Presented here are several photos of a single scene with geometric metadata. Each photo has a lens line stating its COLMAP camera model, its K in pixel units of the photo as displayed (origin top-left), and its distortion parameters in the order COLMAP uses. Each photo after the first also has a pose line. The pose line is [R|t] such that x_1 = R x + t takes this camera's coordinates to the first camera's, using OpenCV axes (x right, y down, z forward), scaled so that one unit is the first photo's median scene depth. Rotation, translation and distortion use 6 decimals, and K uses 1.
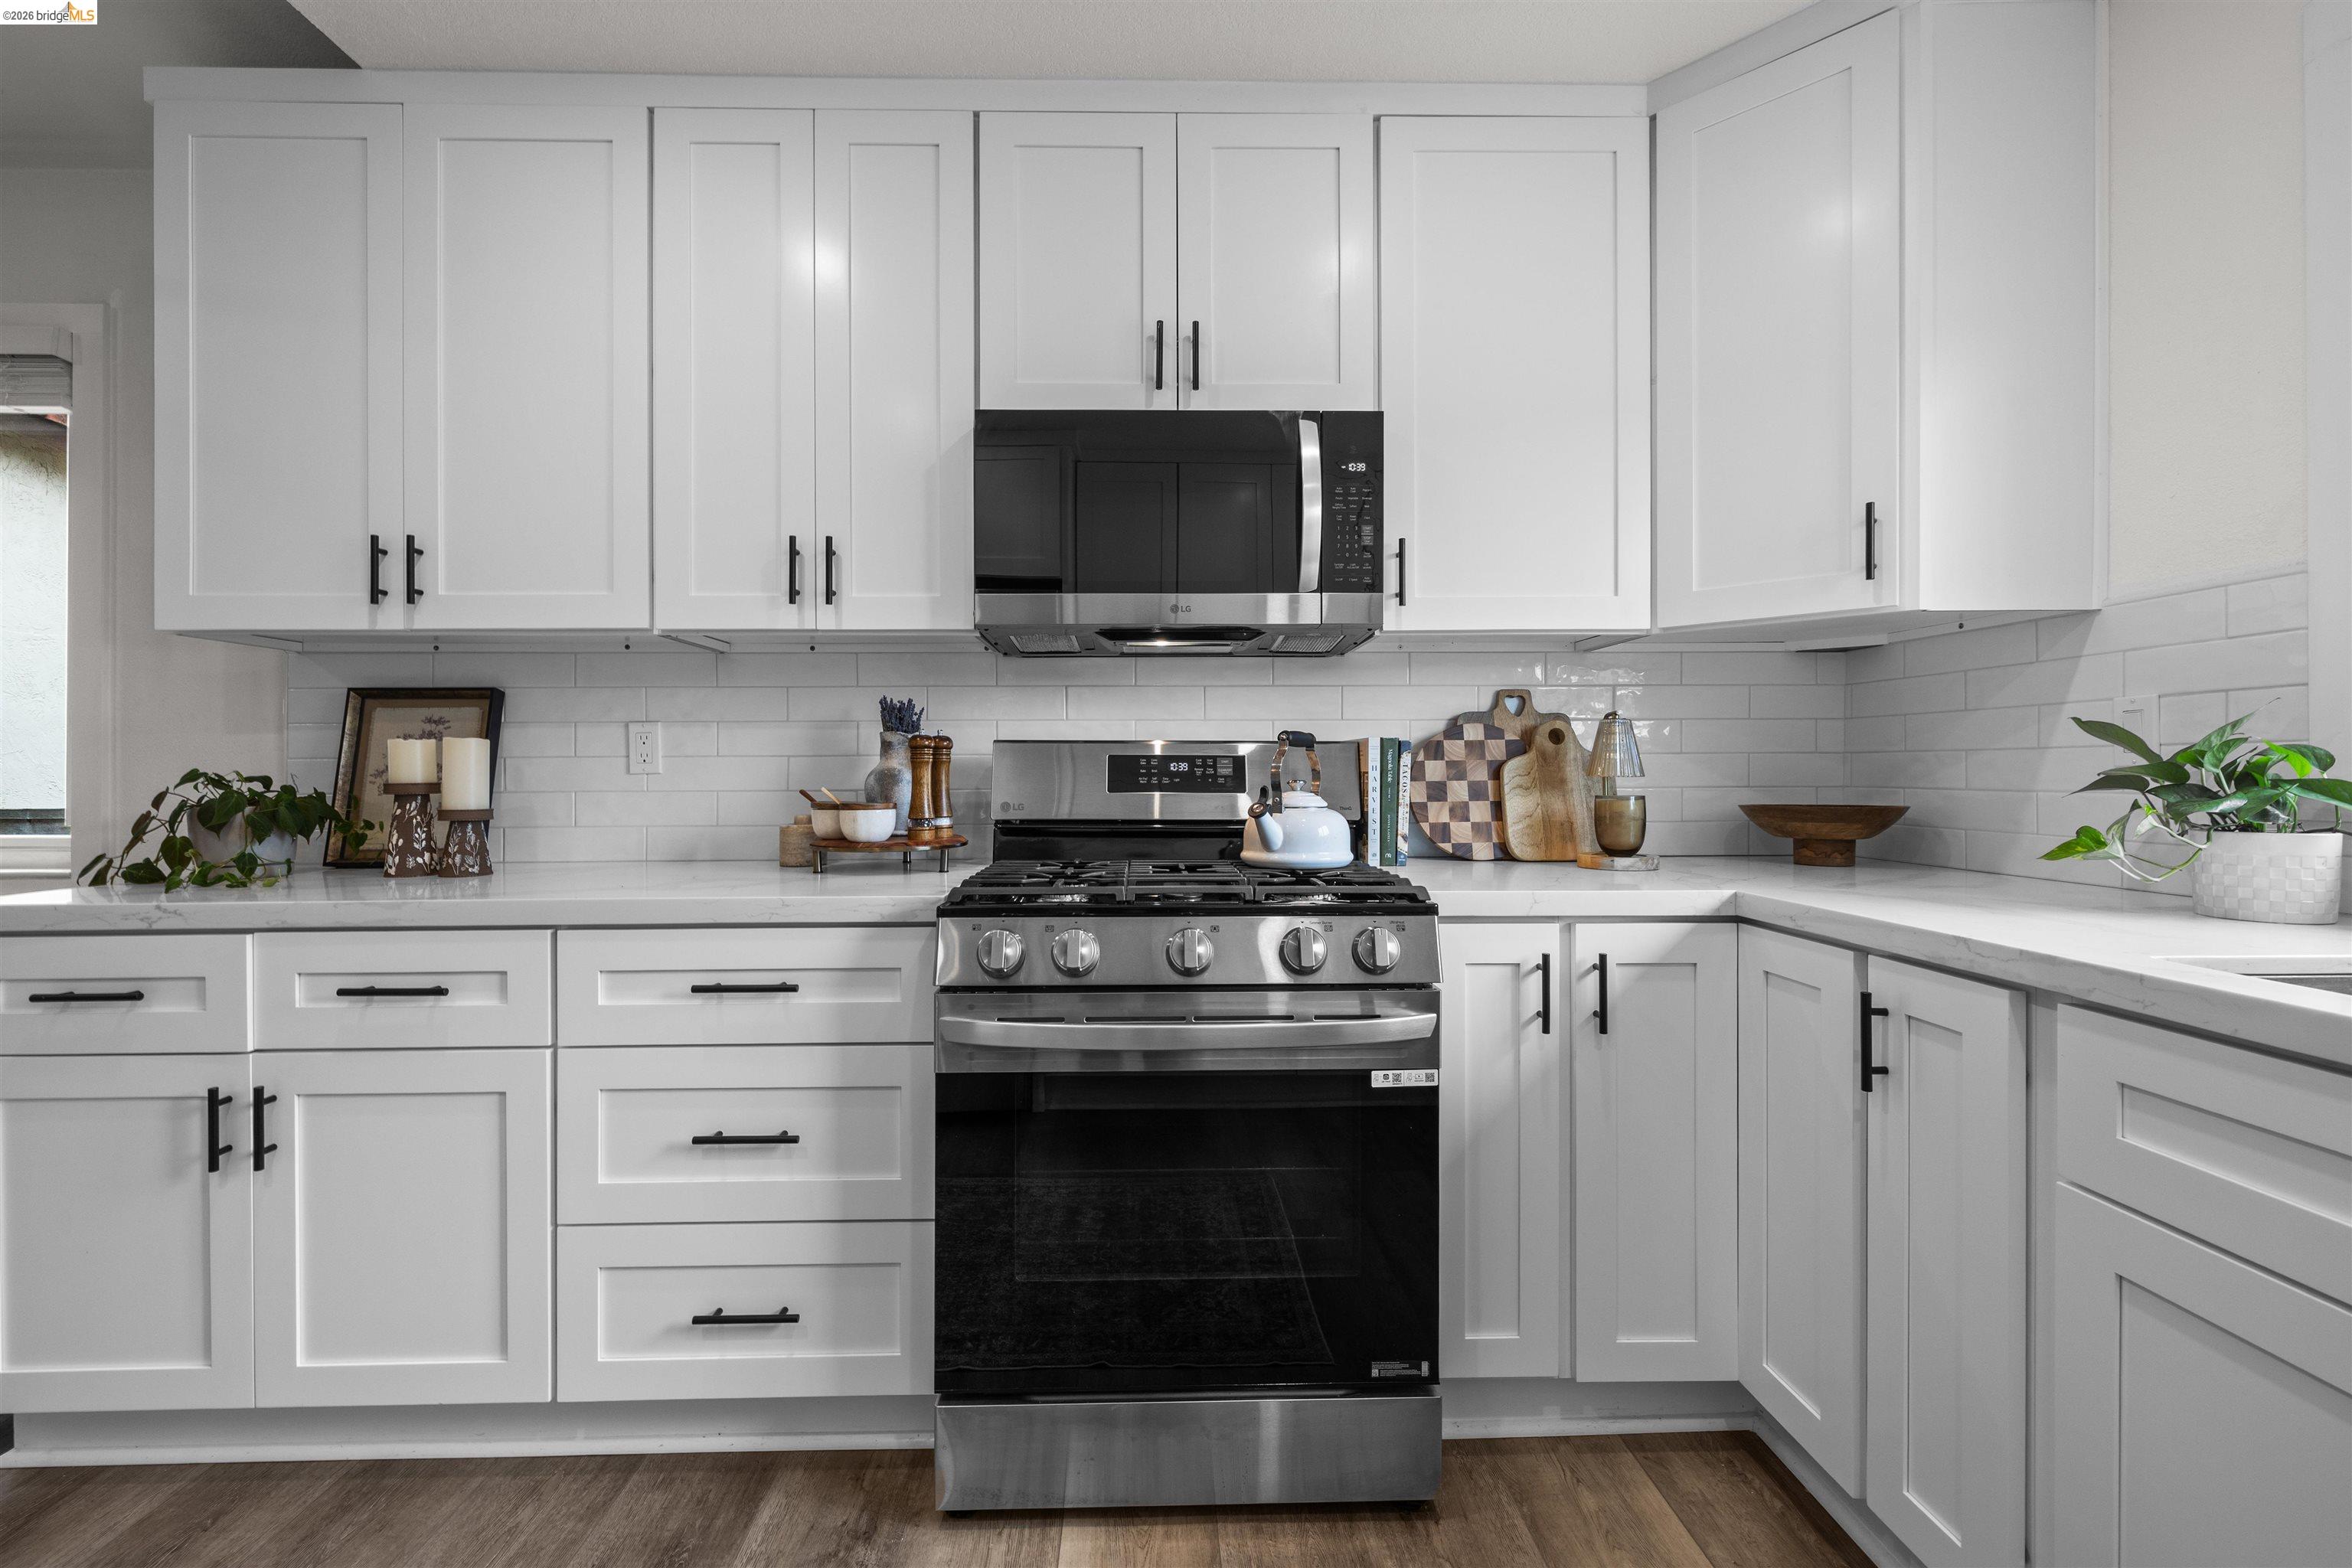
lens RADIAL K [[1000.0, 0, 1158.3], [0, 1000.0, 791.0], [0, 0, 1]] dist [0.009776, -0.000214]
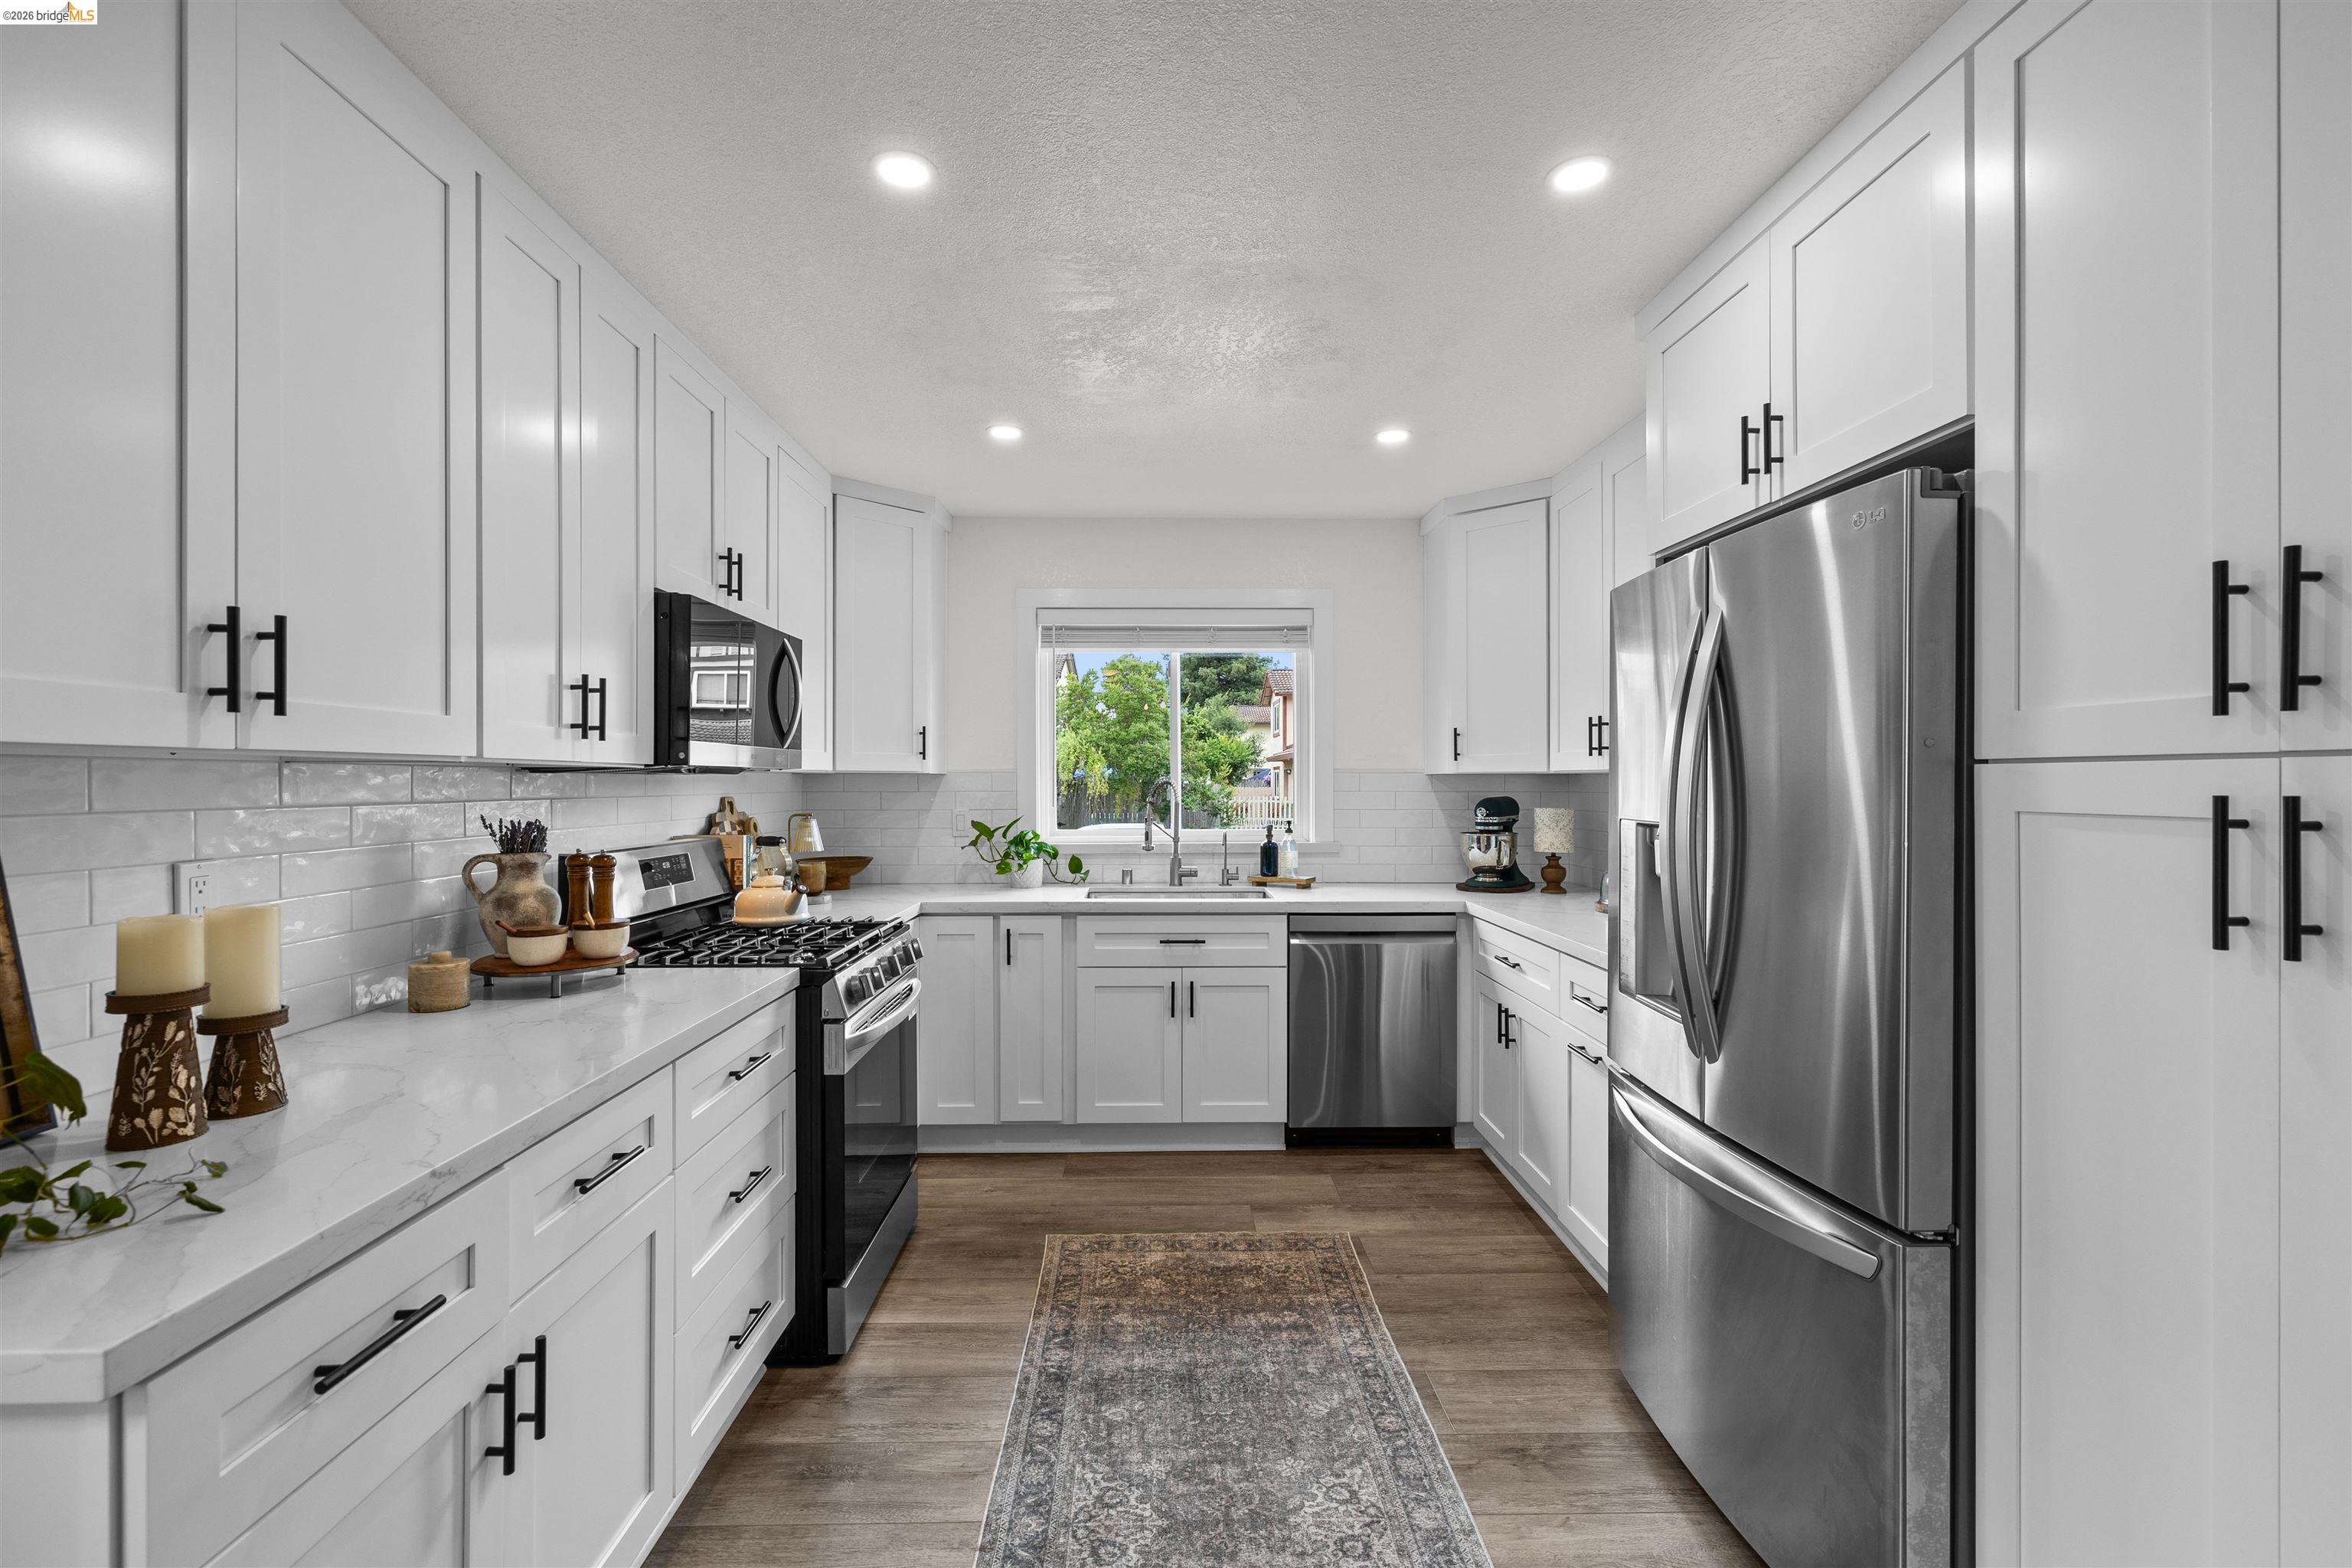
lens RADIAL K [[1000.0, 0, 1158.3], [0, 1000.0, 791.0], [0, 0, 1]] dist [0.009776, -0.000214]
pose [[0.002888, -0.003398, 0.999990, -1.536492], [0.012359, 0.999918, 0.003363, -0.139129], [-0.999919, 0.012349, 0.002929, 0.427678]]
